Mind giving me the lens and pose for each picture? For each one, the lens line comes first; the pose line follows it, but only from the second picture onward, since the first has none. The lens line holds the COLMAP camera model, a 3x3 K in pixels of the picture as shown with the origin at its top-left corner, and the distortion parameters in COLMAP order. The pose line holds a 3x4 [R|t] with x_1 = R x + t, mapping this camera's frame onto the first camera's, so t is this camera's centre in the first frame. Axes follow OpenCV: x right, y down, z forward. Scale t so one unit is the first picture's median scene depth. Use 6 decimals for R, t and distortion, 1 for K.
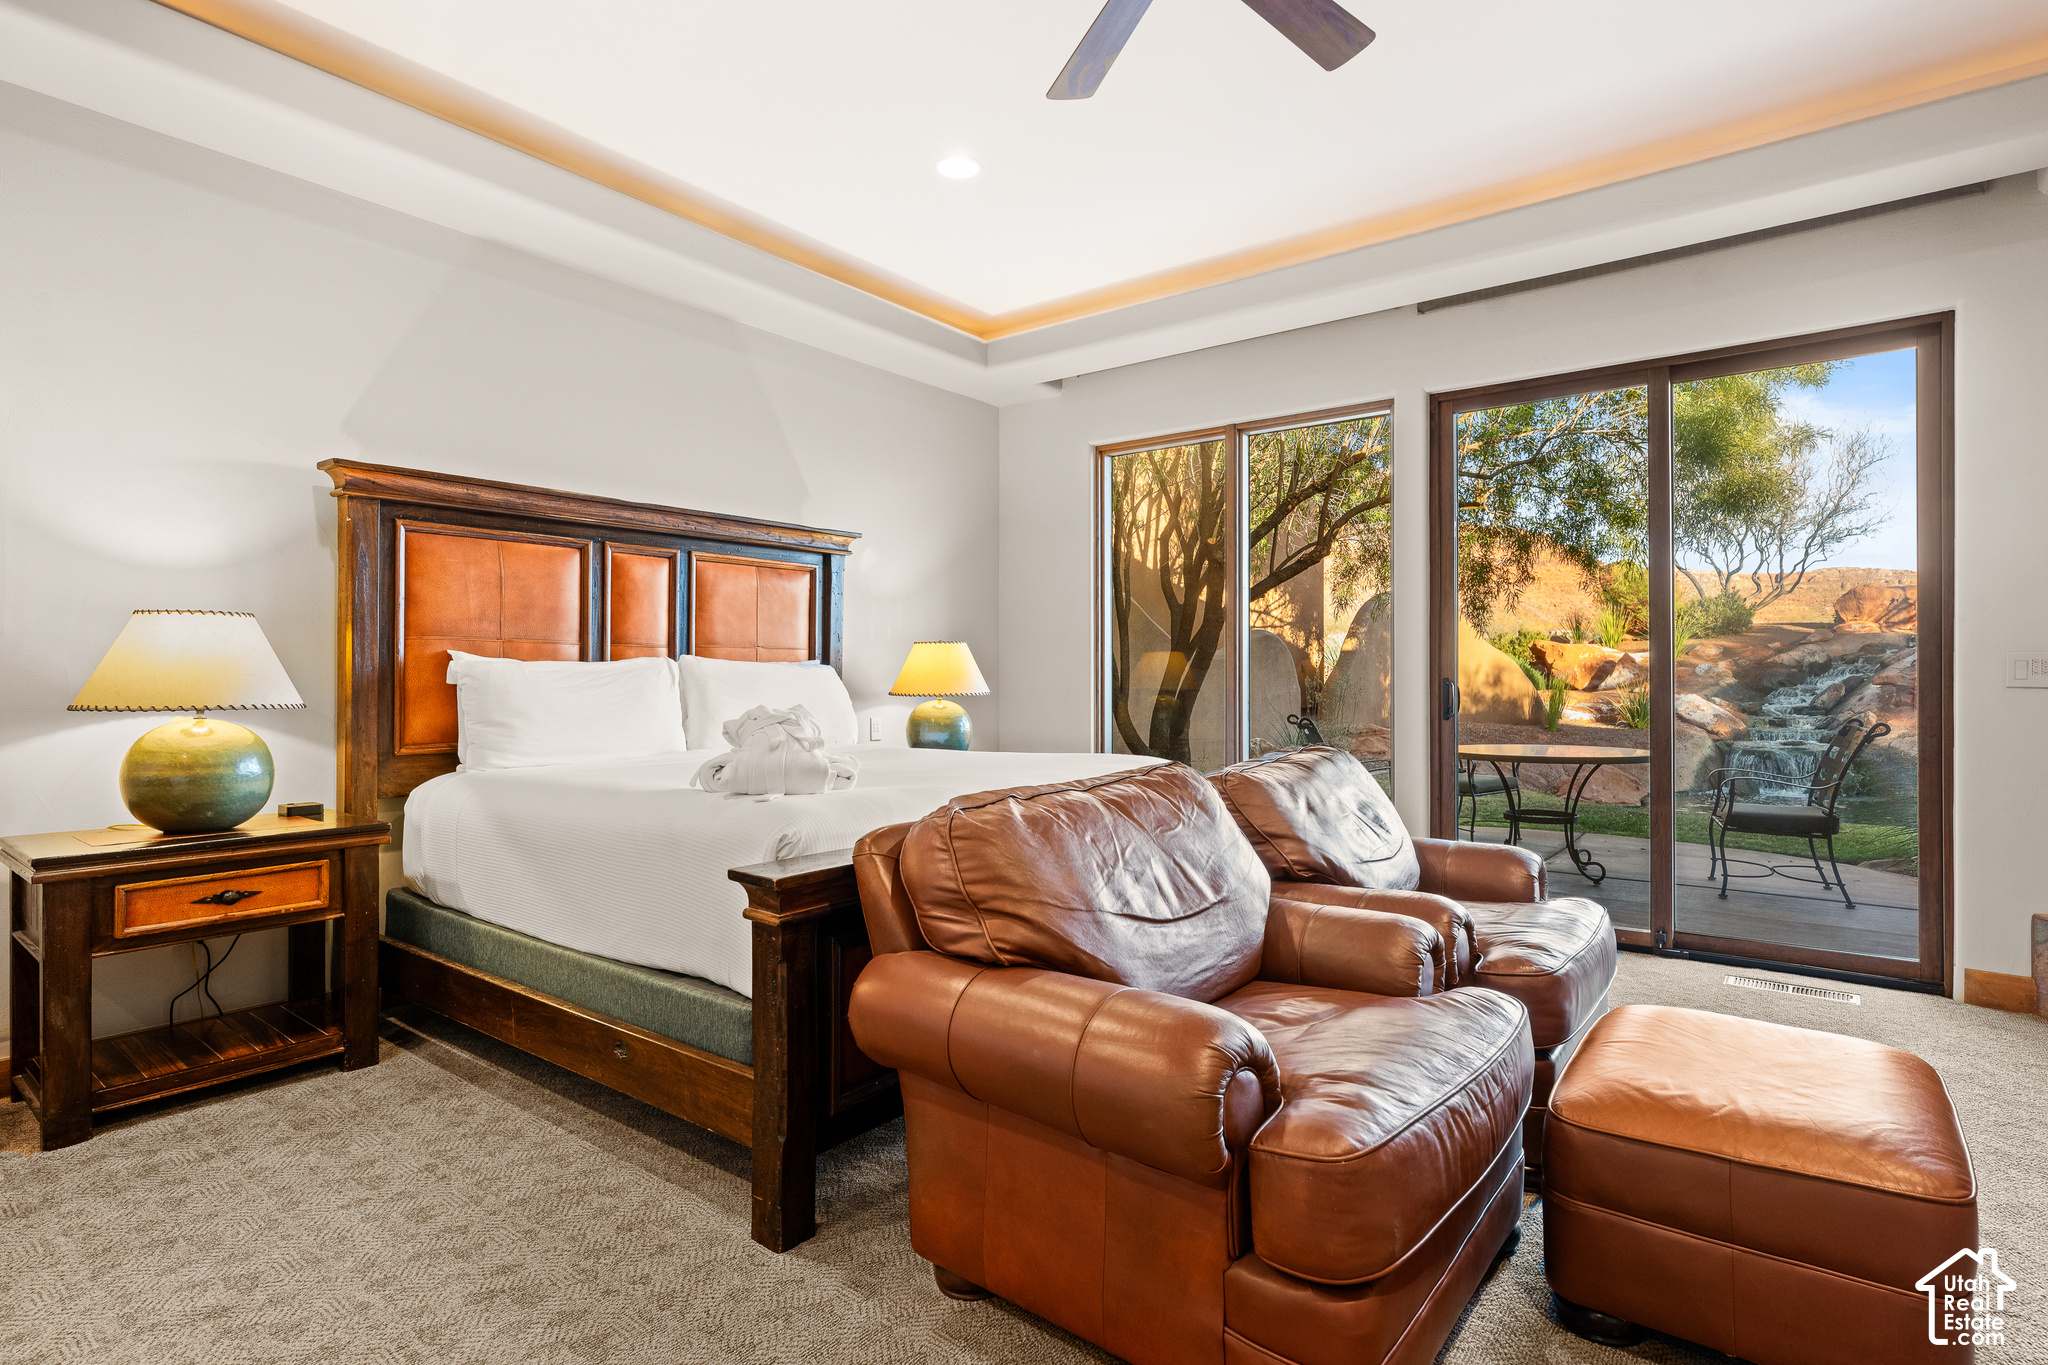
lens RADIAL K [[1043.1, 0, 988.6], [0, 1043.1, 674.6], [0, 0, 1]] dist [-0.000443, -0.001831]
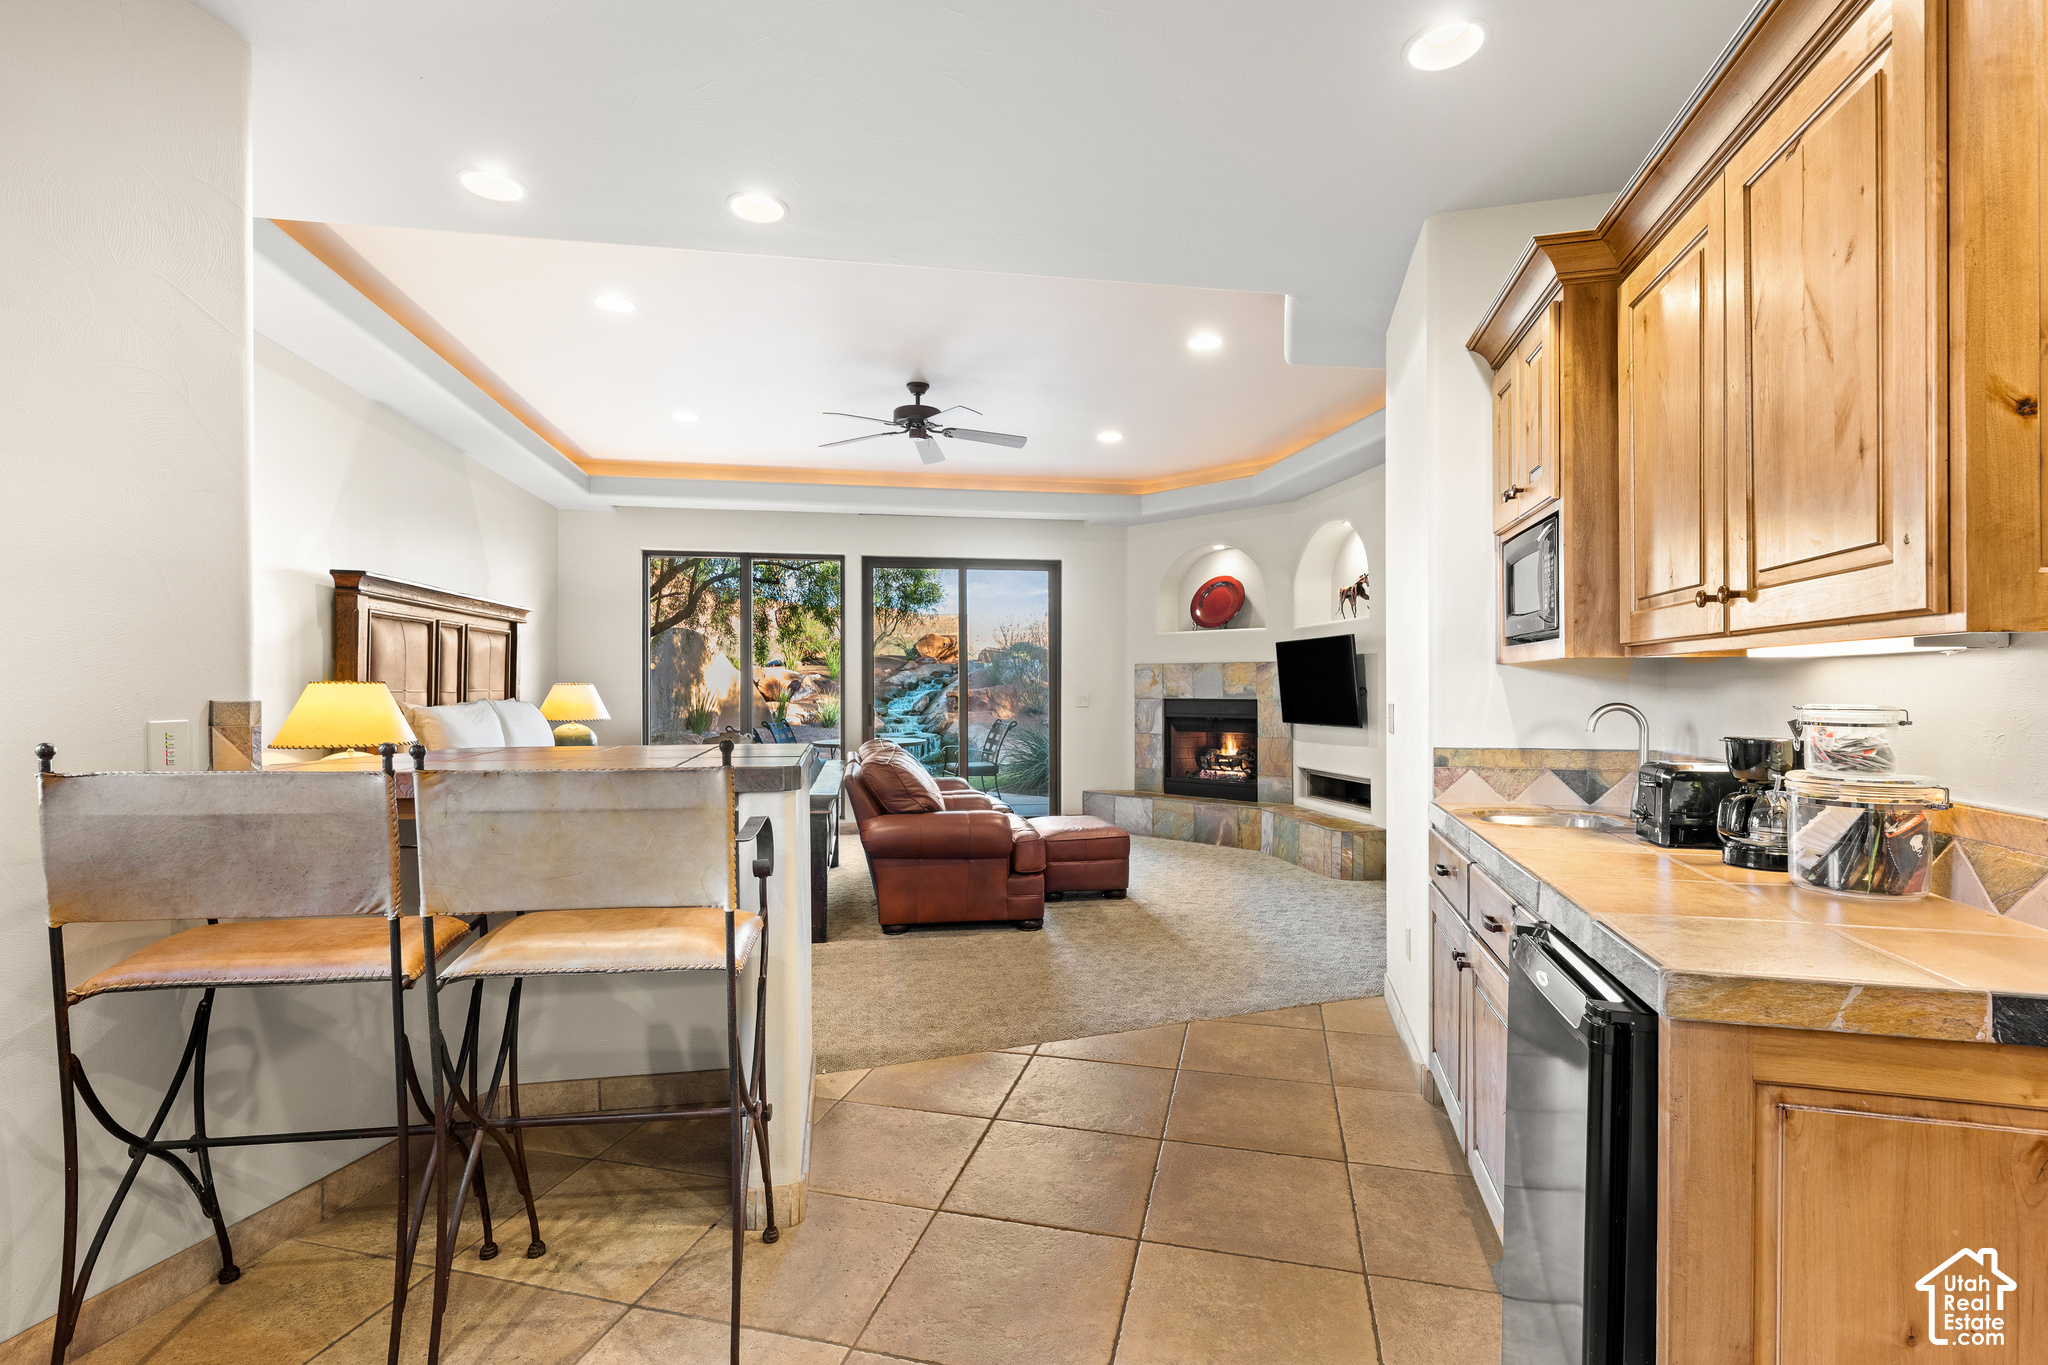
lens RADIAL K [[918.2, 0, 1011.5], [0, 918.2, 693.0], [0, 0, 1]] dist [0.002672, 0.000804]
pose [[0.682250, -0.005451, 0.731099, -0.883162], [-0.000288, 0.999970, 0.007724, -0.043429], [-0.731119, -0.005480, 0.682228, -0.499560]]
